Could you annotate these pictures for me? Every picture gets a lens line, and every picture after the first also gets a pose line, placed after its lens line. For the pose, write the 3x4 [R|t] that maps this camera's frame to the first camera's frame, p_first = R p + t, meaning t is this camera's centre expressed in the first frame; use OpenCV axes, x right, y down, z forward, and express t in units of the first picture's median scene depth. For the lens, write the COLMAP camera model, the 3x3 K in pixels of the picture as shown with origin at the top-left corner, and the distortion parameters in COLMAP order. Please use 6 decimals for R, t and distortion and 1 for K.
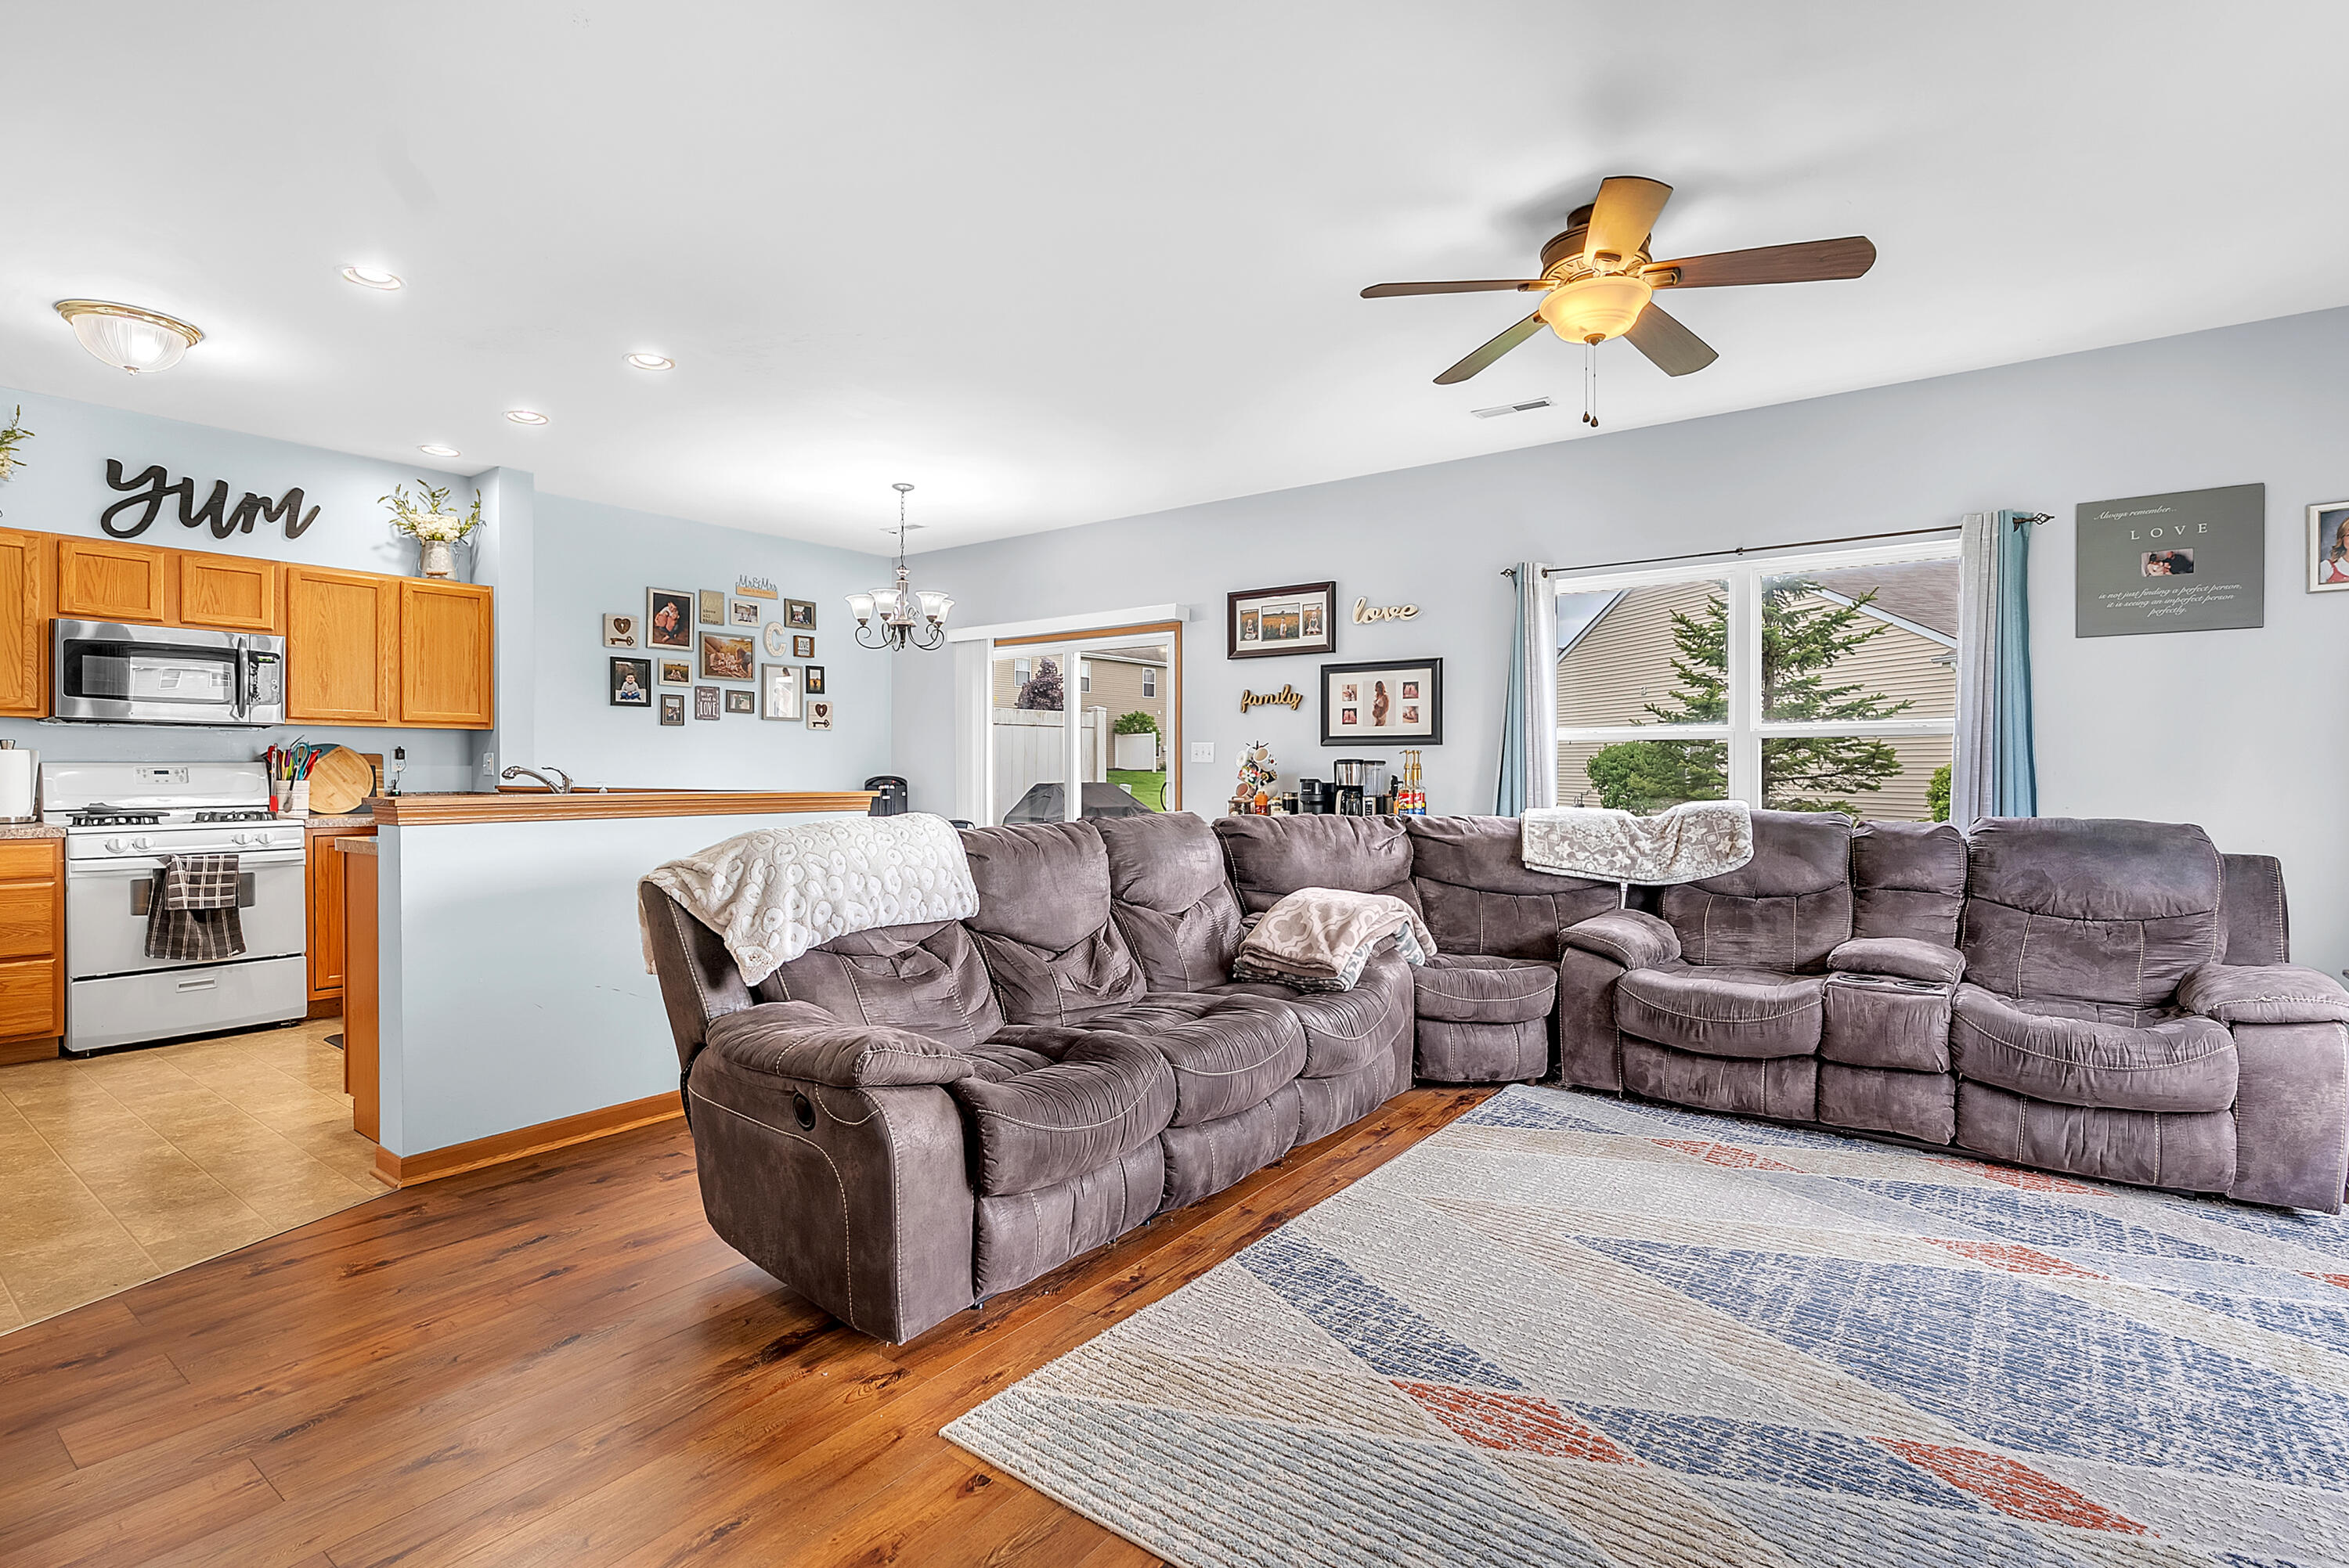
lens RADIAL K [[1111.7, 0, 1170.7], [0, 1111.7, 776.2], [0, 0, 1]] dist [-0.004935, 0.001560]
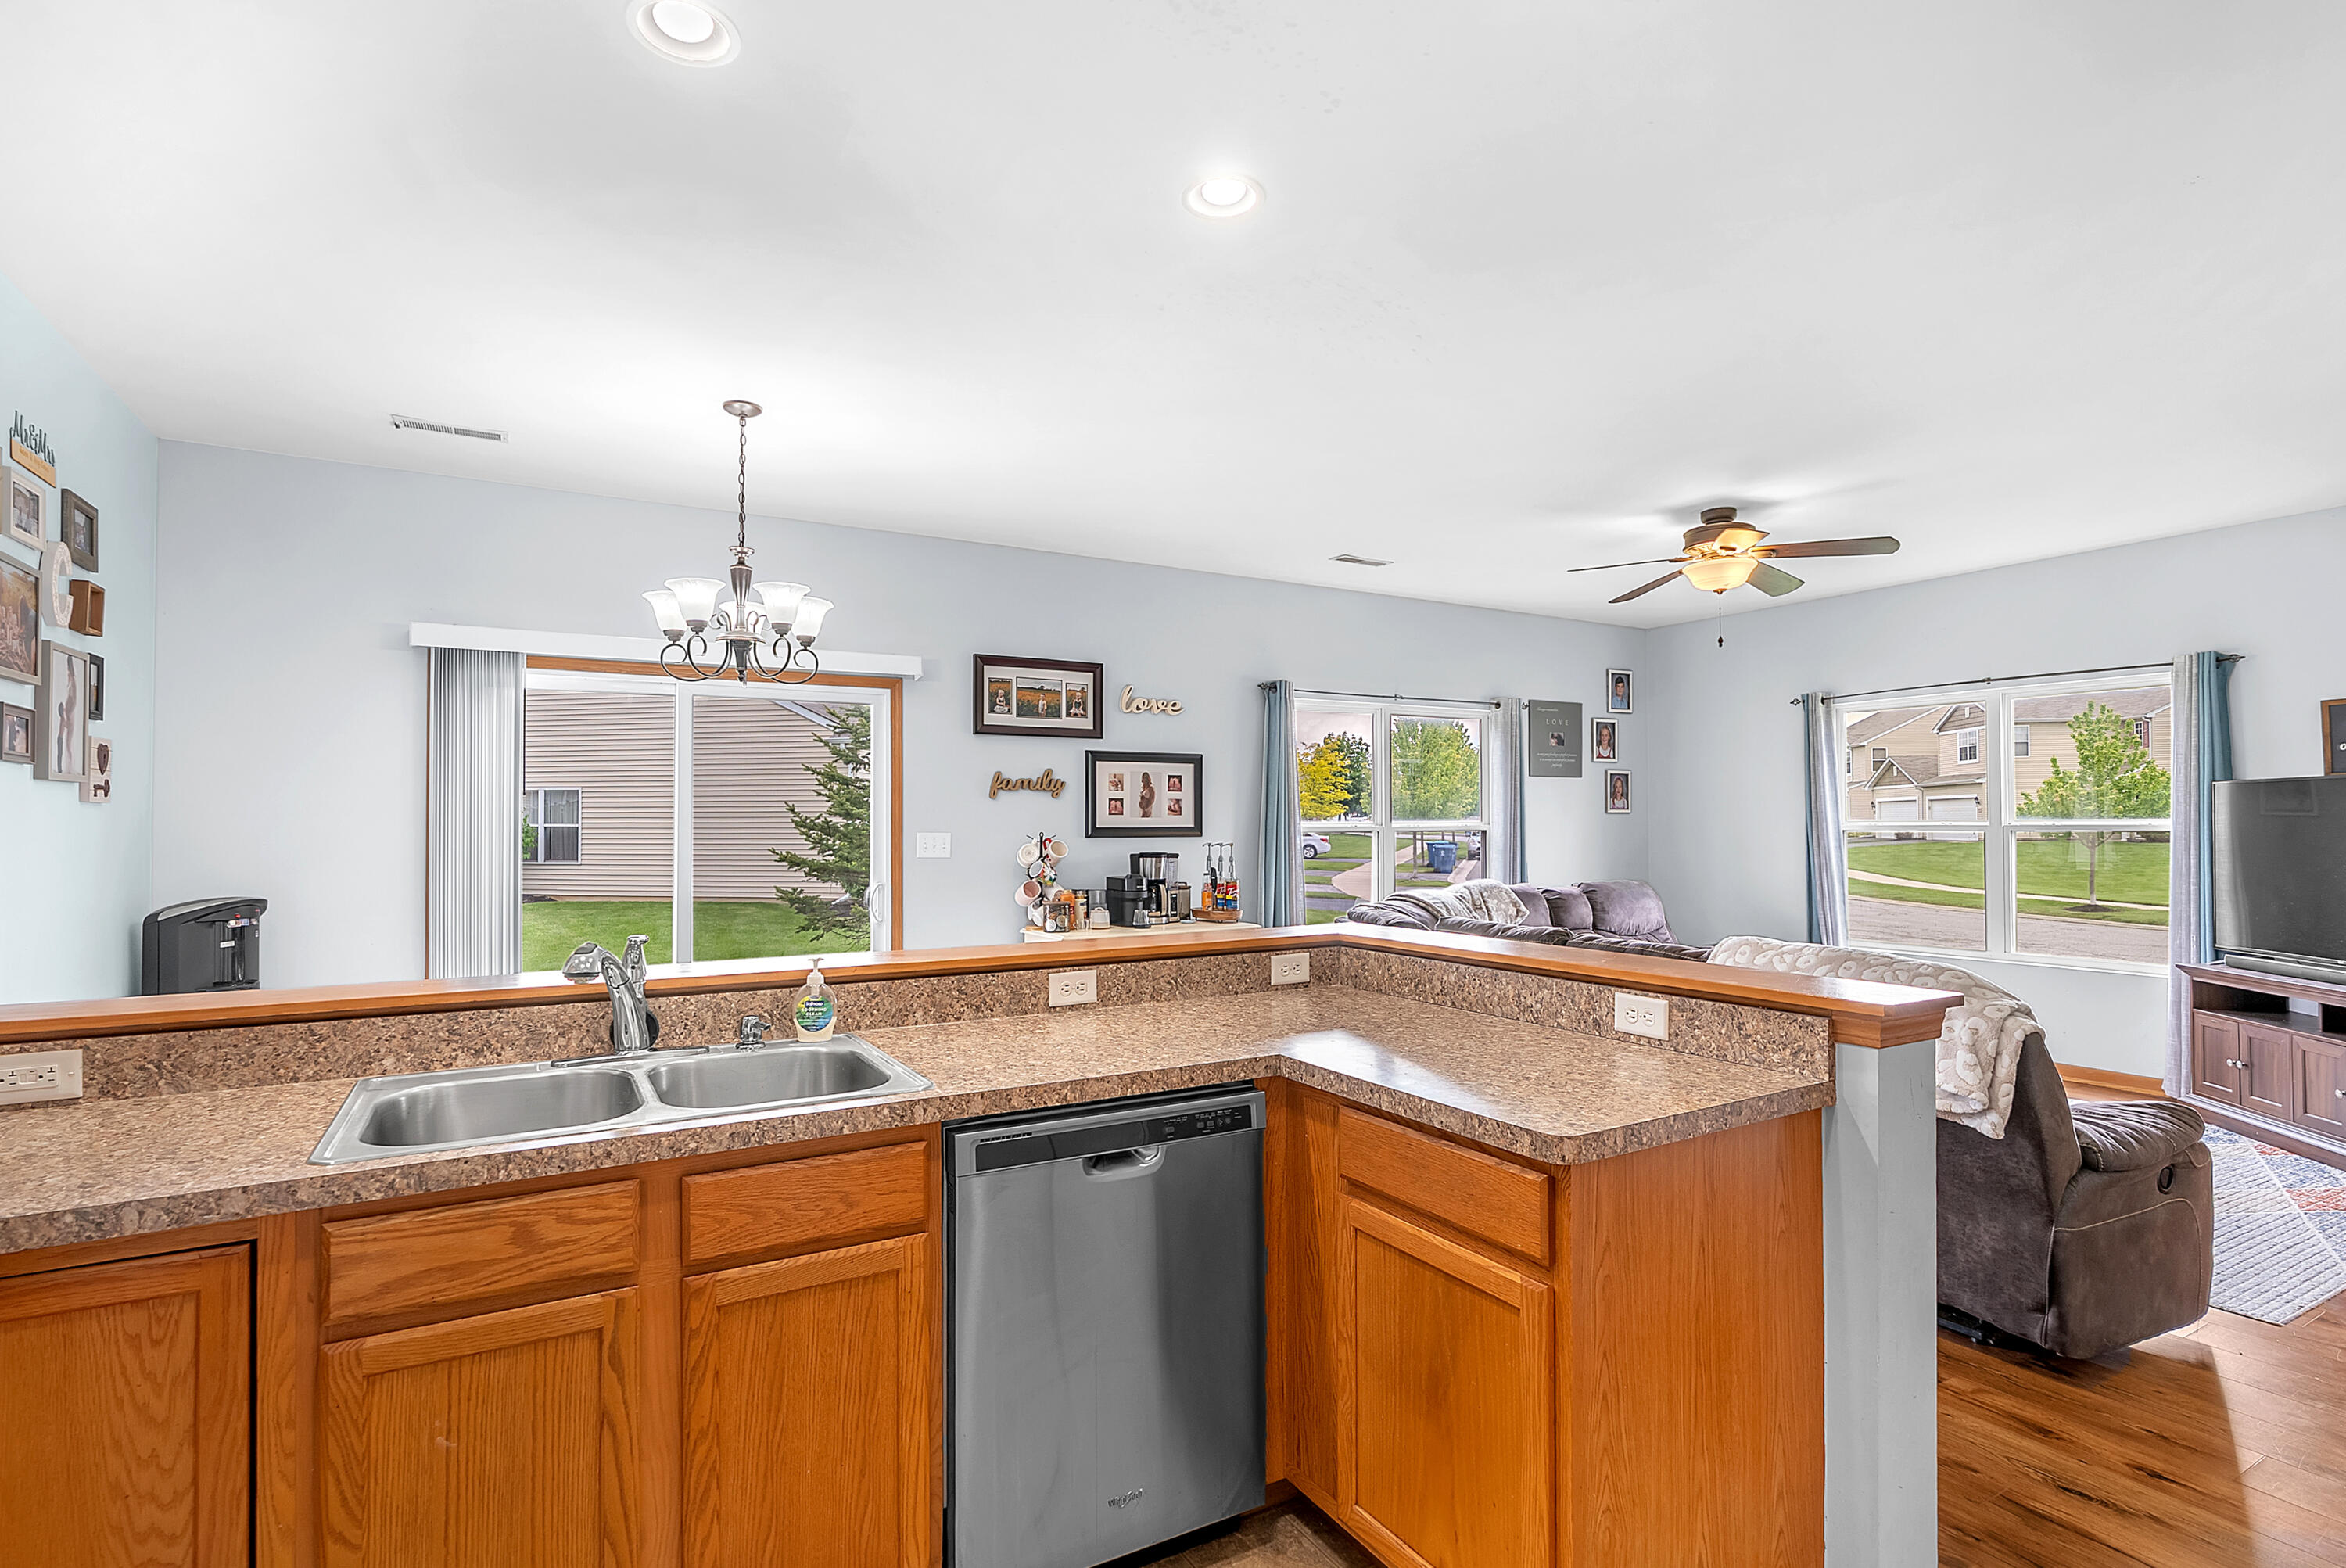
lens RADIAL K [[1115.9, 0, 1199.6], [0, 1115.9, 797.6], [0, 0, 1]] dist [-0.007979, 0.000269]
pose [[0.385757, 0.019347, 0.922398, -0.968894], [0.010153, 0.999631, -0.025213, -0.050919], [-0.922545, 0.019091, 0.385418, 0.778122]]
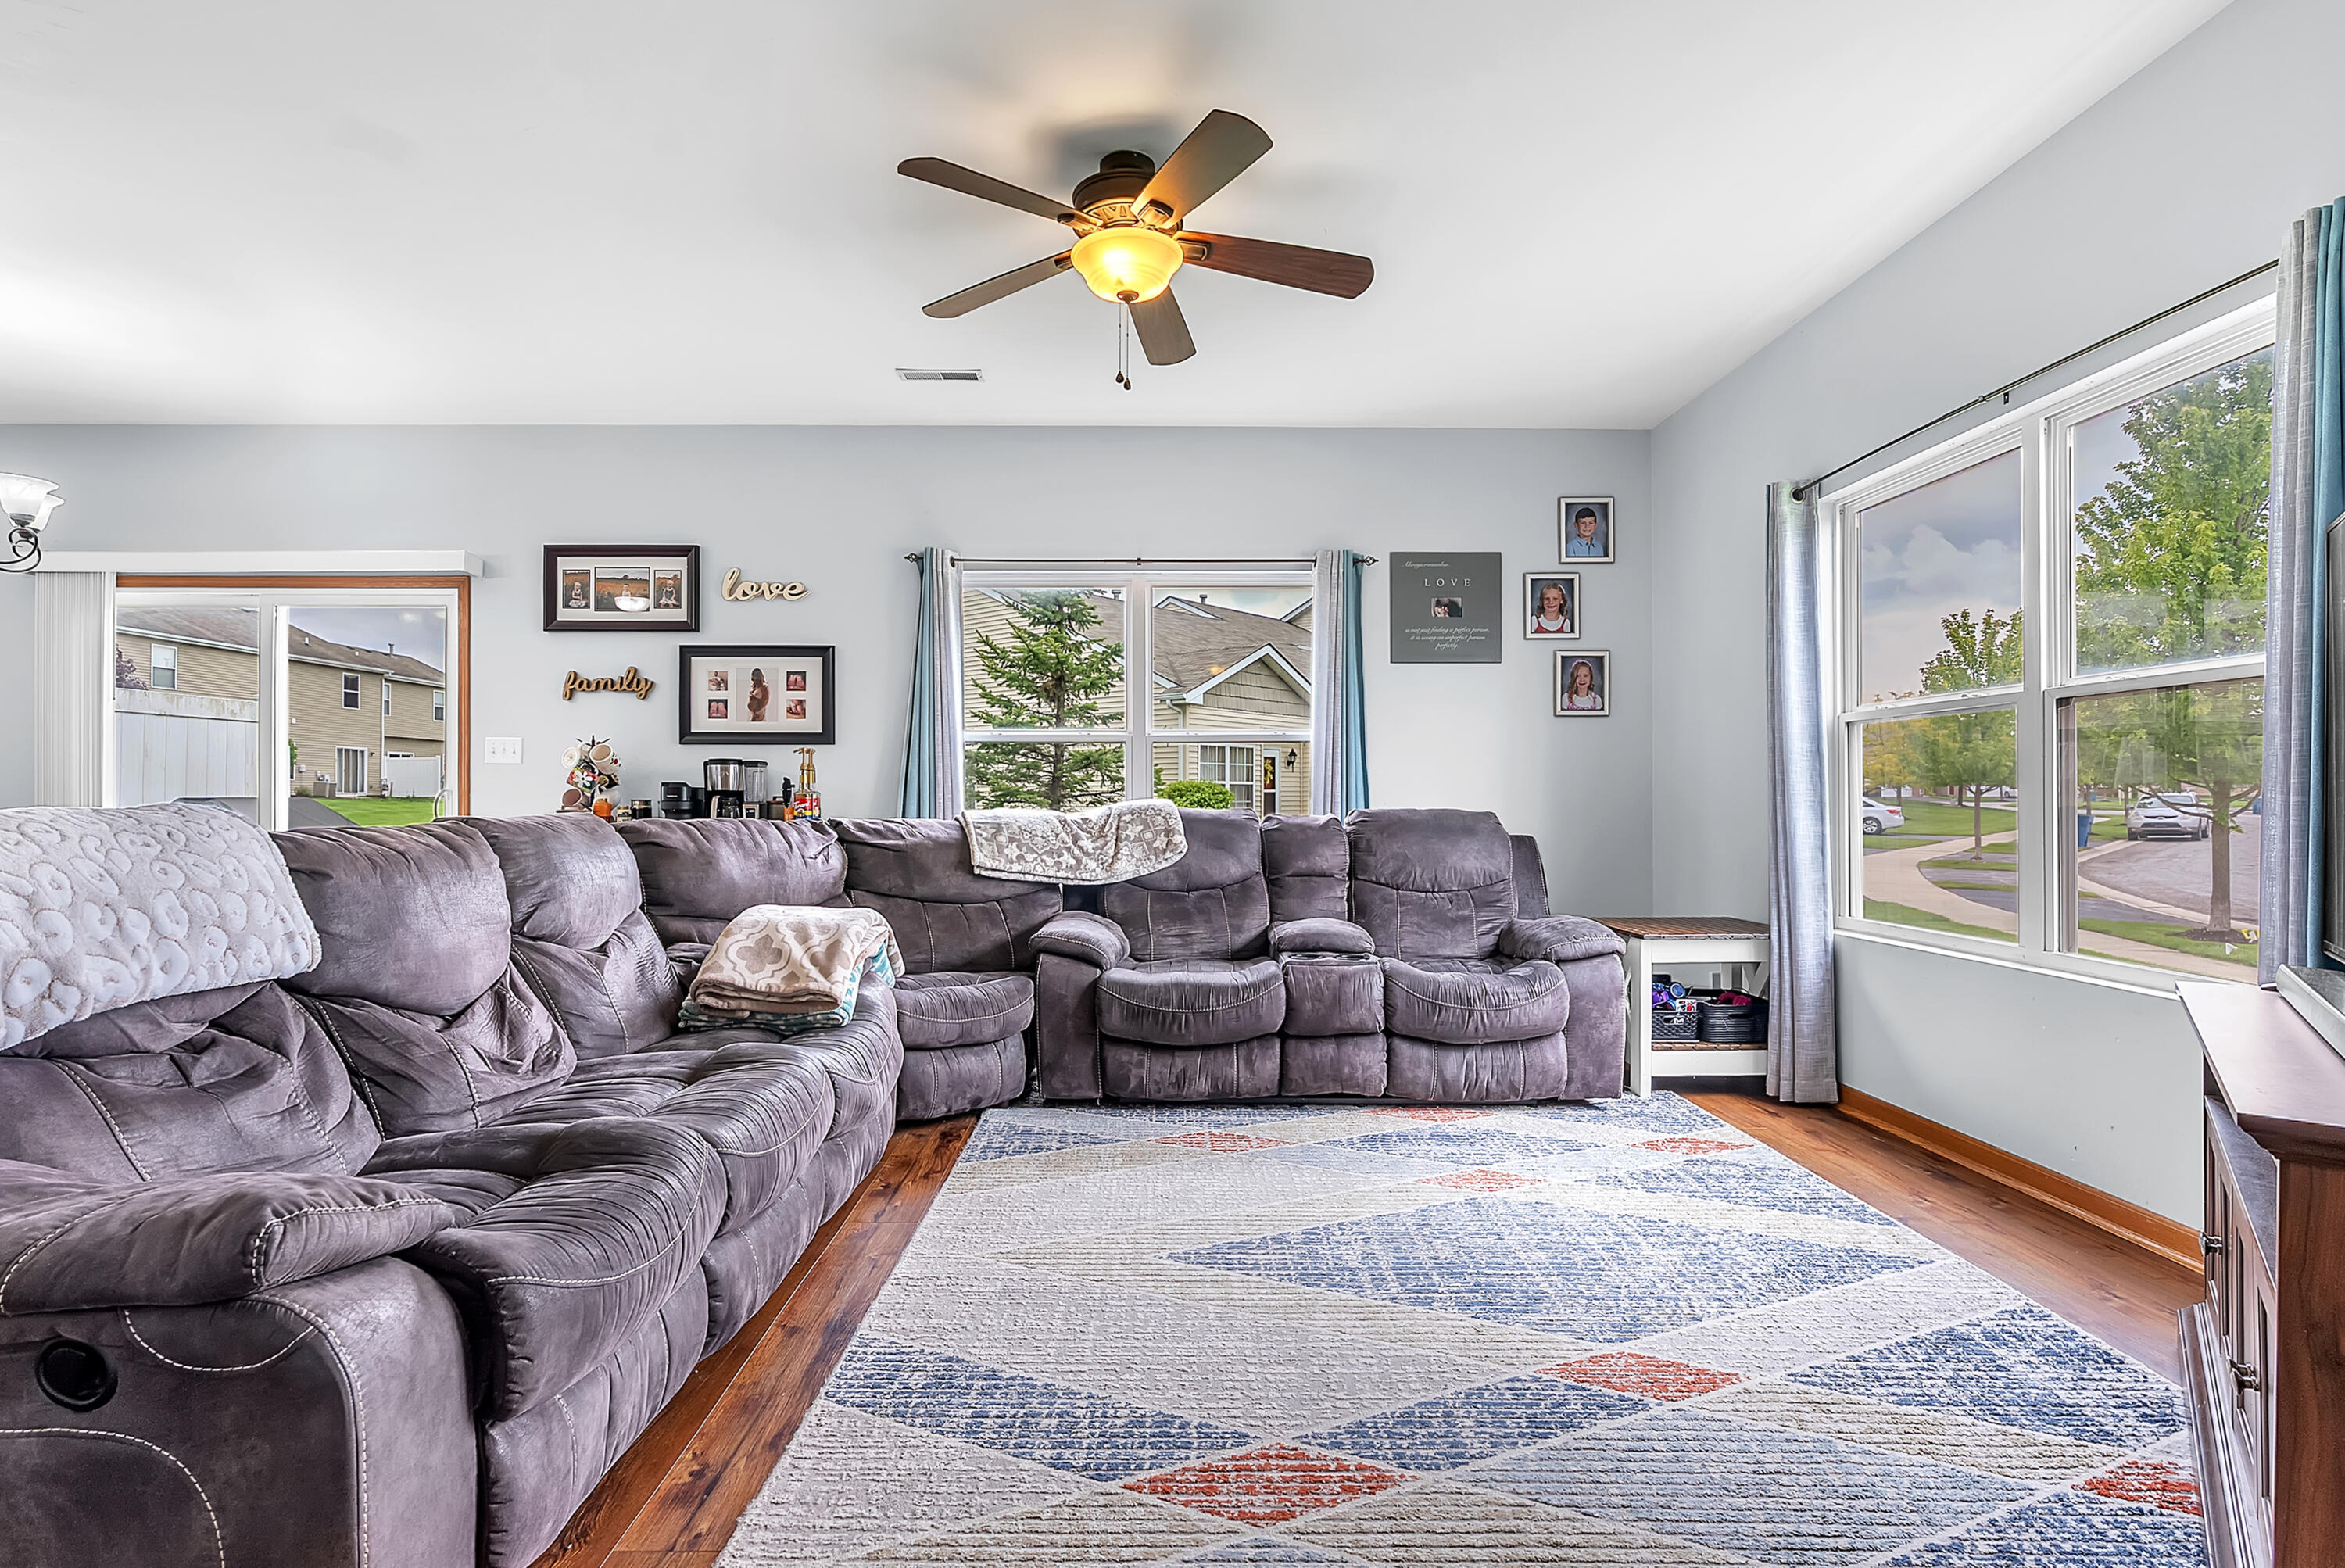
lens RADIAL K [[1144.5, 0, 1165.9], [0, 1144.5, 794.7], [0, 0, 1]] dist [-0.018011, 0.008879]
pose [[0.792656, 0.000926, 0.609668, -0.132245], [0.004884, 0.999957, -0.007869, 0.026434], [-0.609649, 0.009215, 0.792618, 0.158022]]
